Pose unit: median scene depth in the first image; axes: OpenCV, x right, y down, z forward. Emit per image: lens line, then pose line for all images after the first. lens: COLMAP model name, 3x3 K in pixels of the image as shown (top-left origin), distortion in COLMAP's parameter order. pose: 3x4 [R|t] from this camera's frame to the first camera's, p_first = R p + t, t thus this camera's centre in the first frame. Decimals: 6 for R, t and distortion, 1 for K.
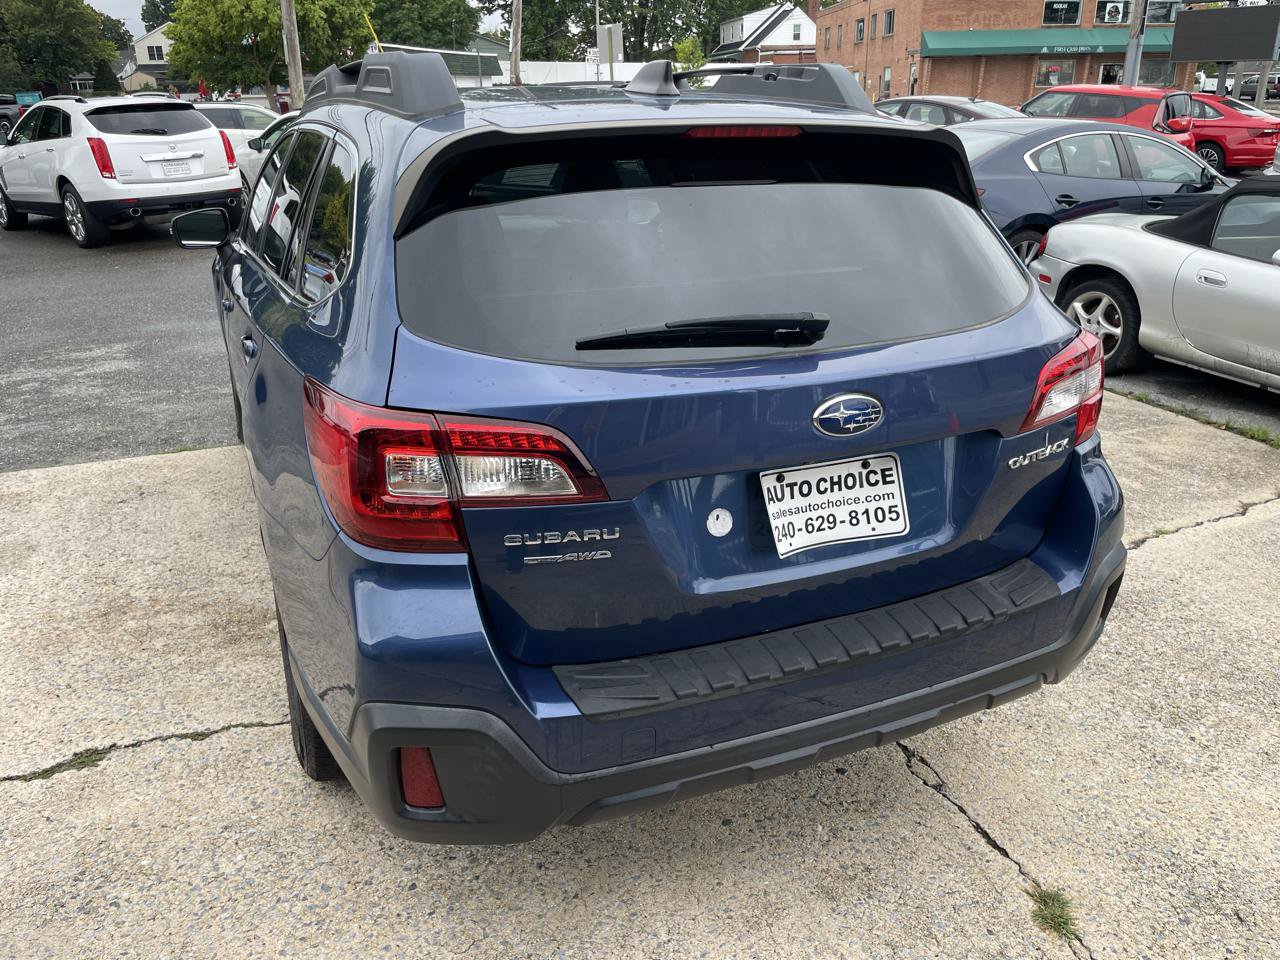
lens RADIAL K [[966.9, 0, 653.0], [0, 966.9, 465.3], [0, 0, 1]] dist [0.086427, -0.114882]
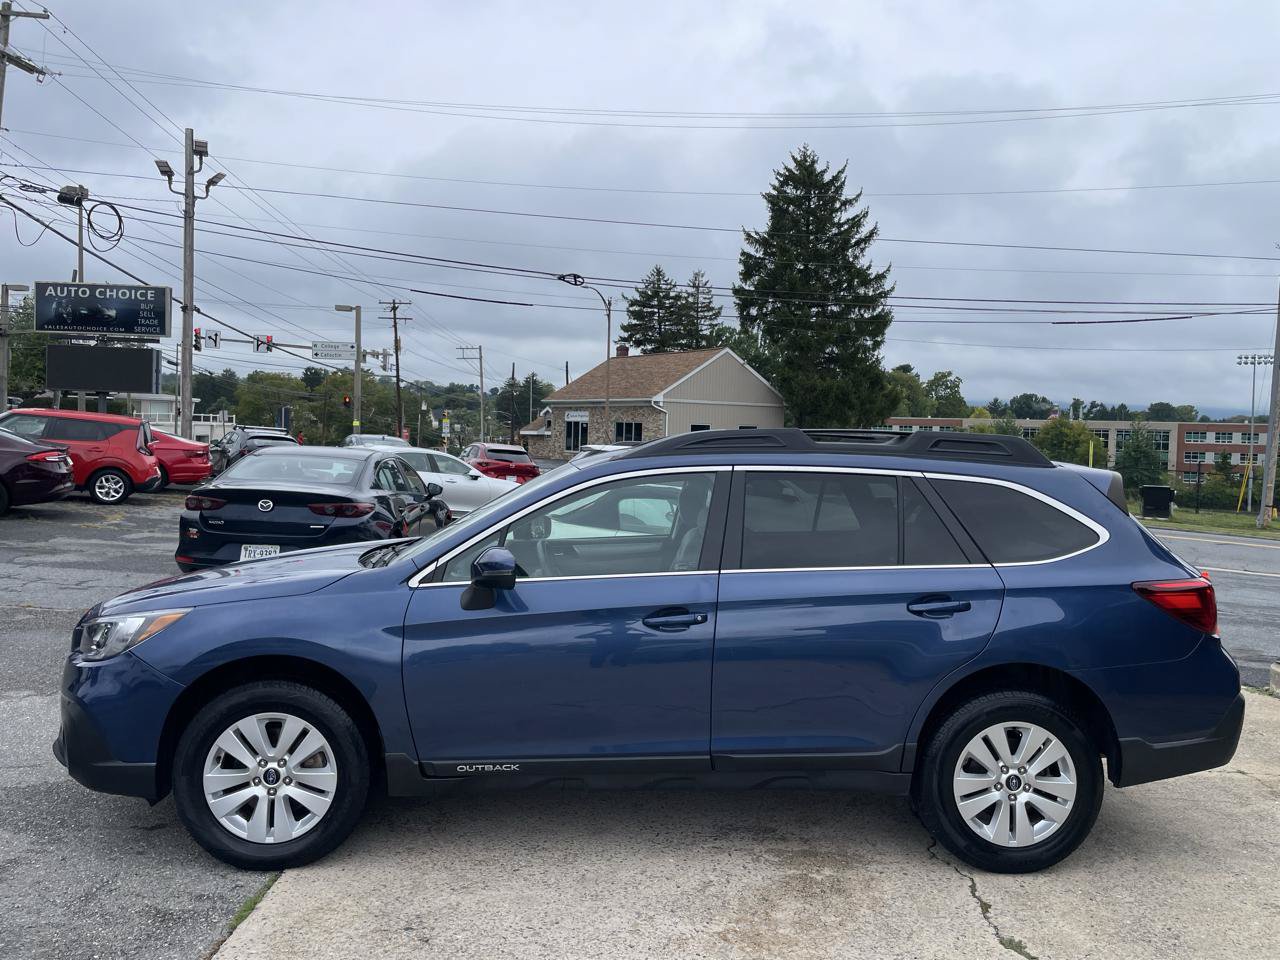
lens RADIAL K [[966.9, 0, 654.6], [0, 966.9, 464.4], [0, 0, 1]] dist [0.086427, -0.114882]
pose [[0.363155, -0.006347, 0.931707, -2.002251], [0.291380, 0.950594, -0.107097, -0.302090], [-0.884995, 0.310373, 0.347062, 0.805530]]
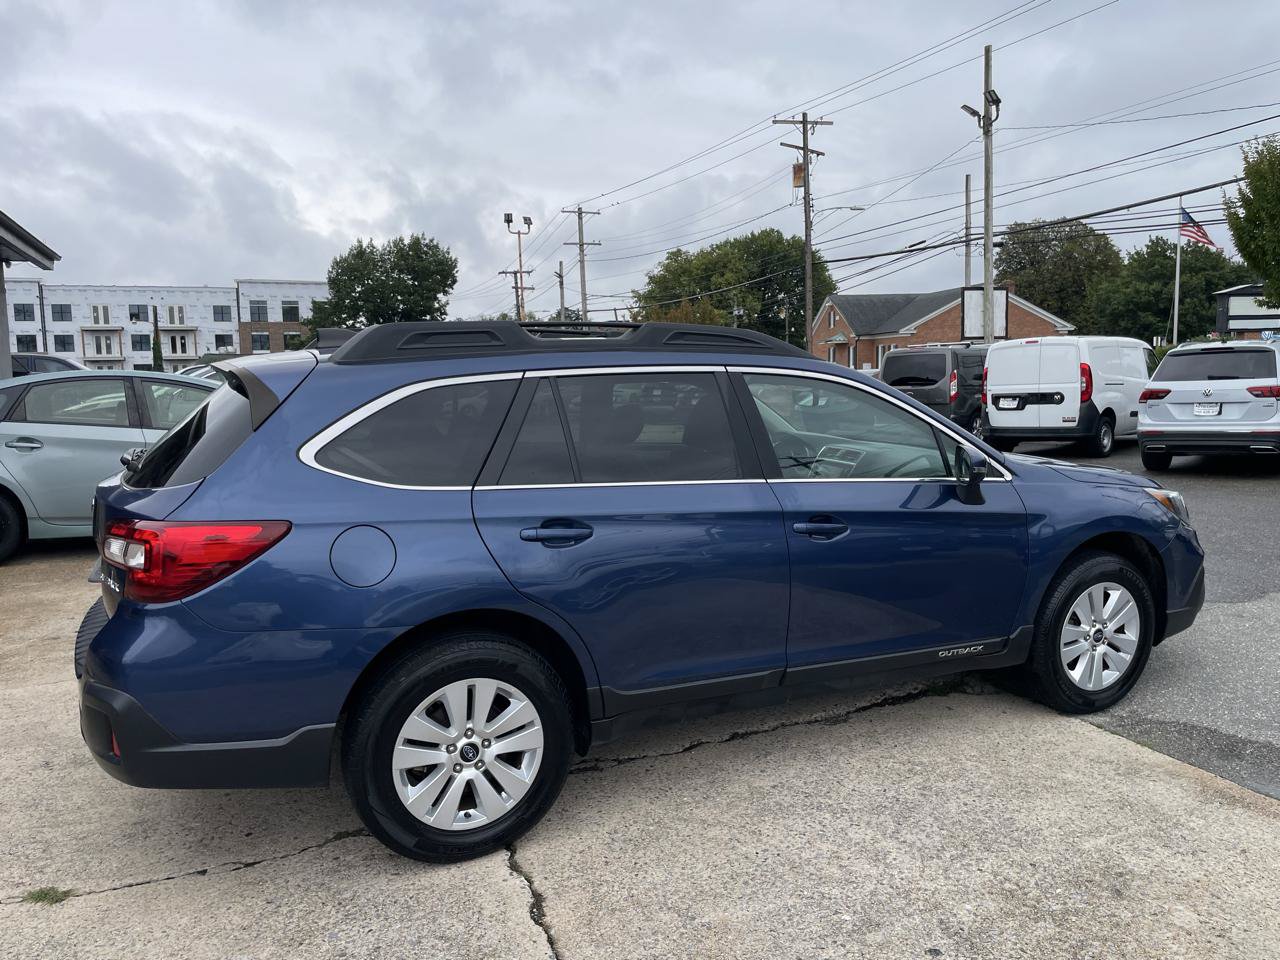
lens RADIAL K [[966.9, 0, 652.4], [0, 966.9, 473.2], [0, 0, 1]] dist [0.086427, -0.114882]
pose [[0.027777, 0.125352, -0.991723, 1.495220], [-0.329273, 0.937885, 0.109324, -0.477889], [0.943826, 0.323511, 0.067327, 1.300826]]
